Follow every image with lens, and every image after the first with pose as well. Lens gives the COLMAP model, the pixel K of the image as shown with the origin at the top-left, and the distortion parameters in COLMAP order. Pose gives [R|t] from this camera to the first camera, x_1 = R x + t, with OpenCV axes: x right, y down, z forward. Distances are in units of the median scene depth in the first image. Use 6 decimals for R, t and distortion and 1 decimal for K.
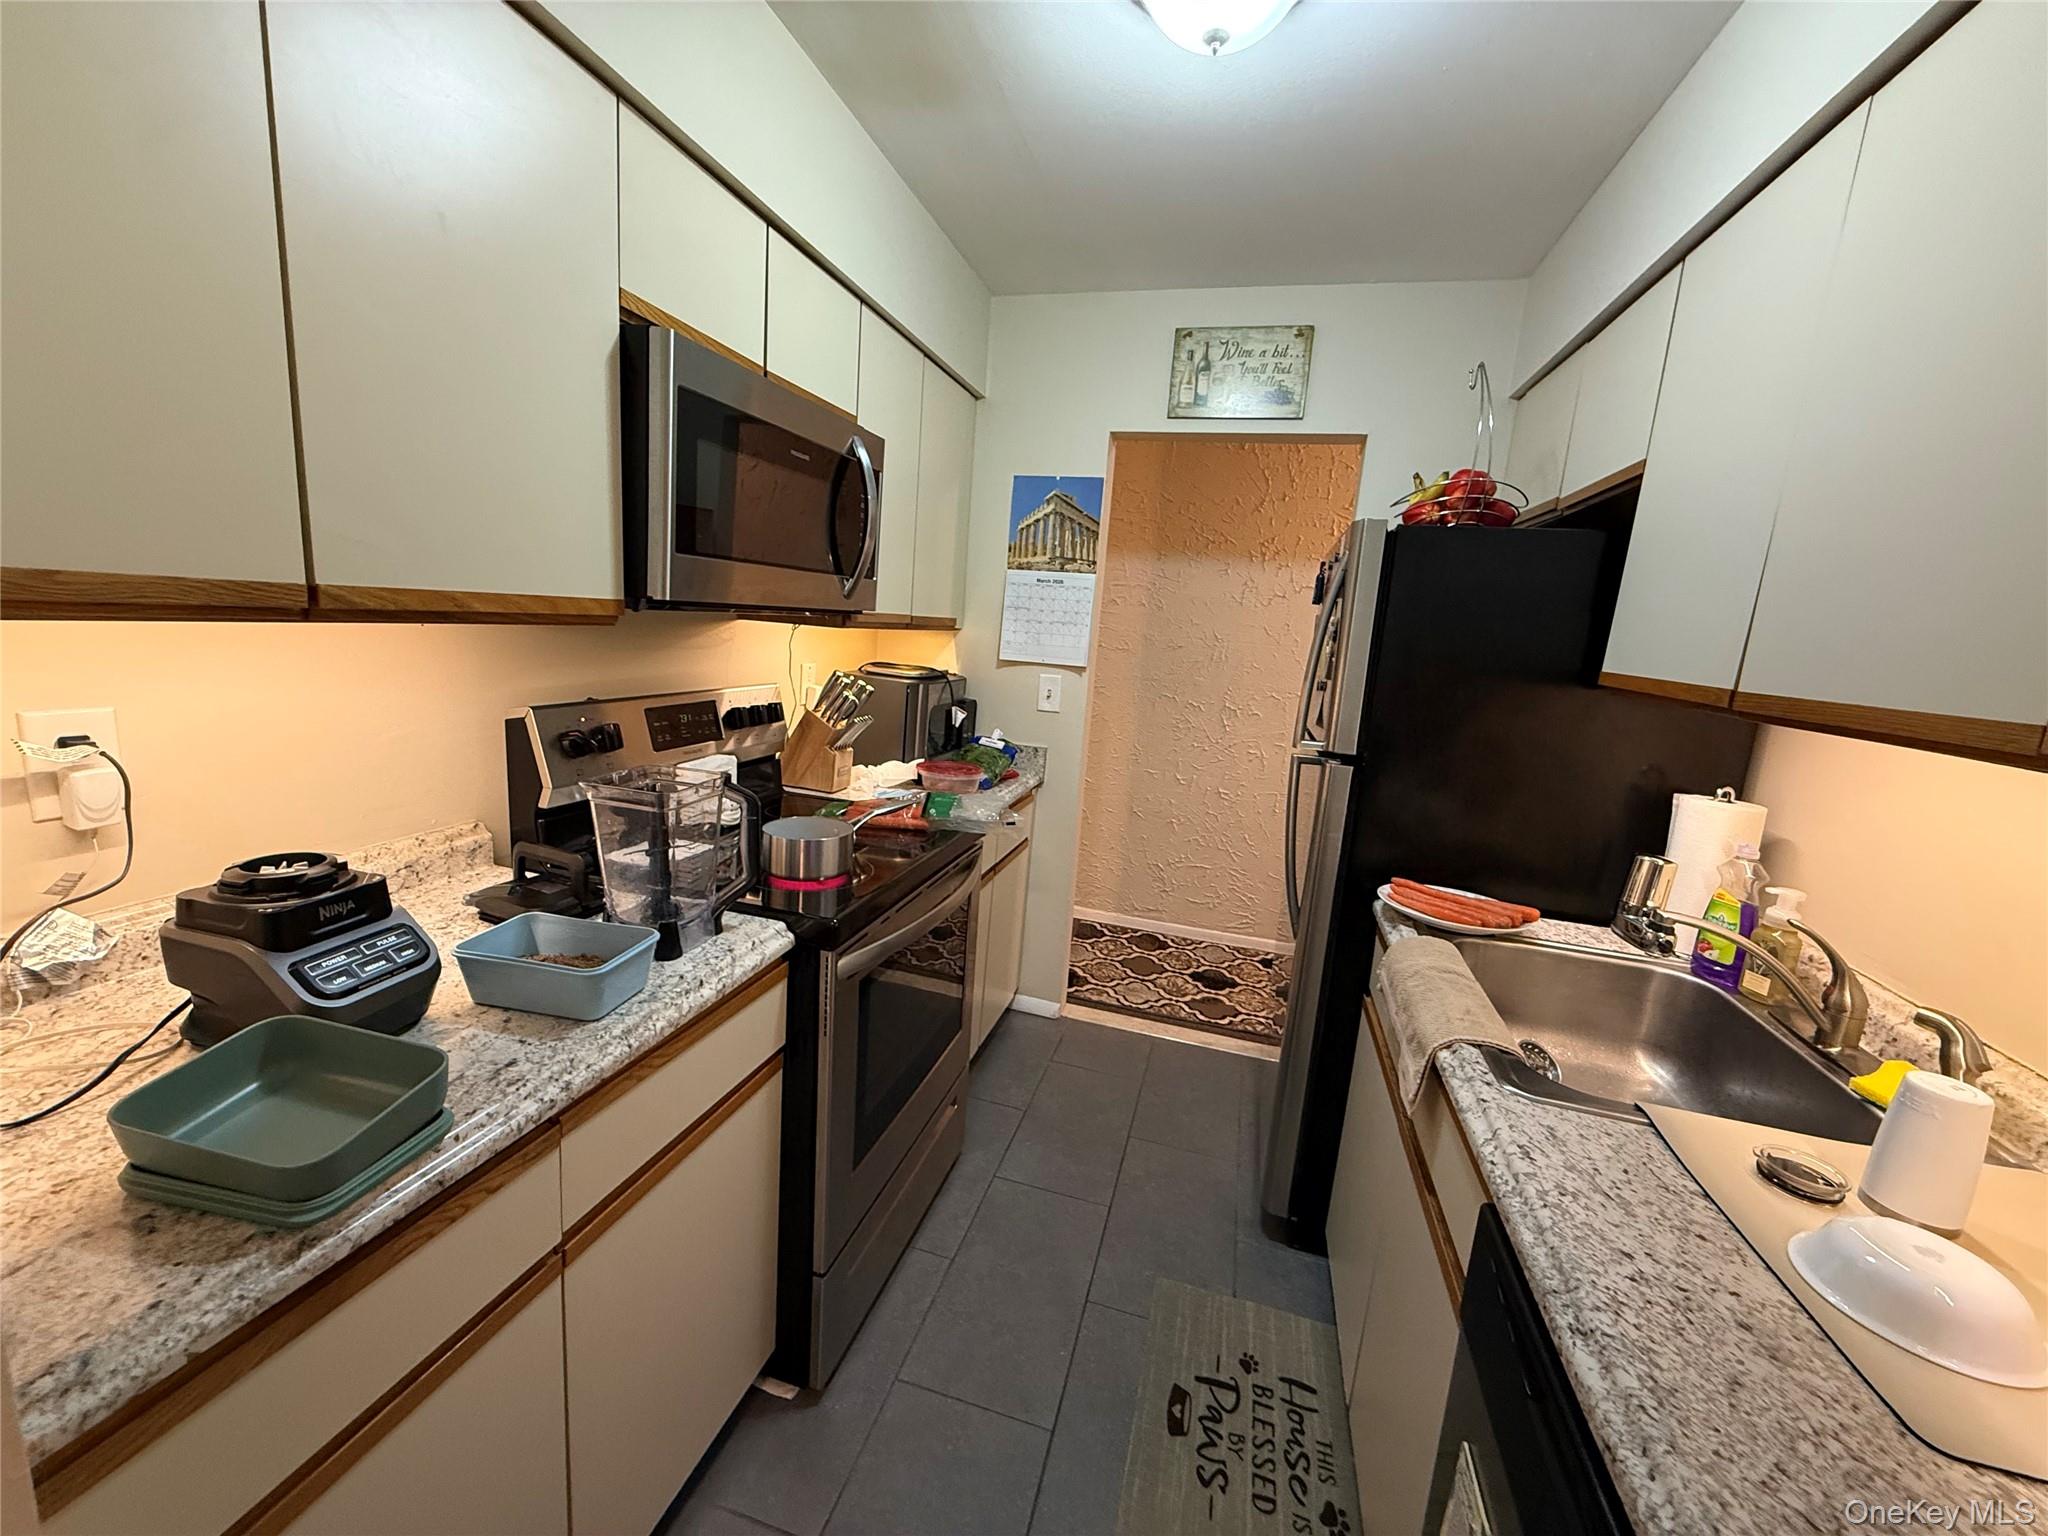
lens RADIAL K [[815.2, 0, 1027.3], [0, 815.2, 763.8], [0, 0, 1]] dist [0.002272, 0.000187]
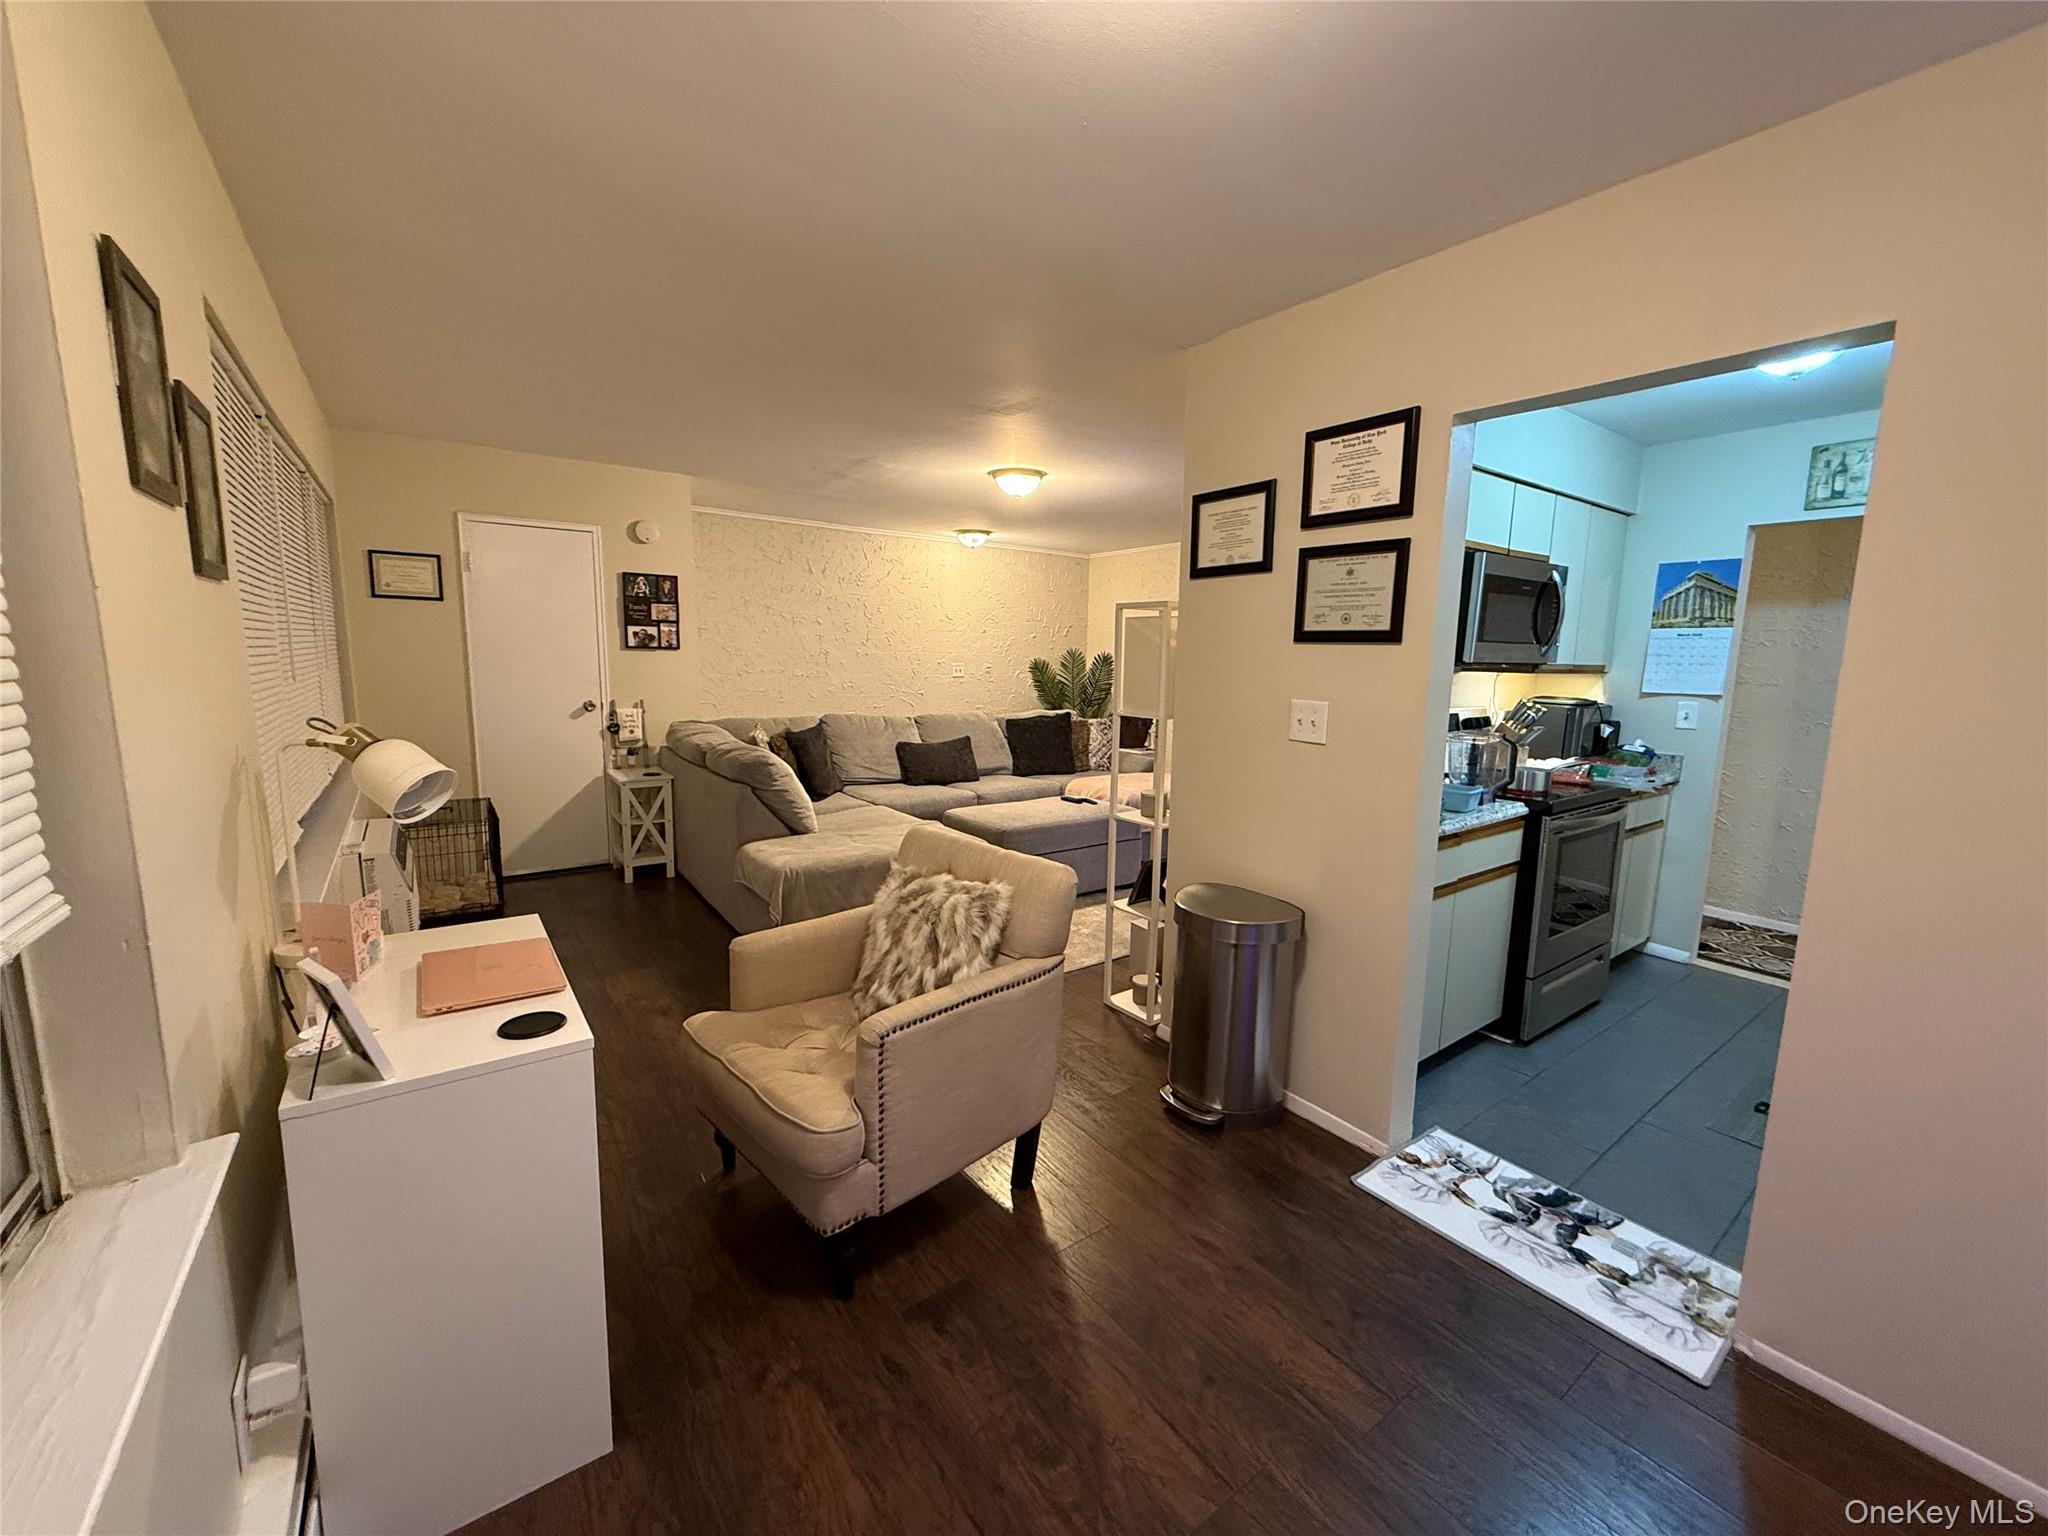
lens RADIAL K [[815.2, 0, 1023.4], [0, 815.2, 771.1], [0, 0, 1]] dist [0.002272, 0.000187]
pose [[0.785851, 0.026239, -0.617859, 0.001622], [-0.067269, 0.996798, -0.043228, 0.152567], [0.614746, 0.075533, 0.785100, -0.819904]]
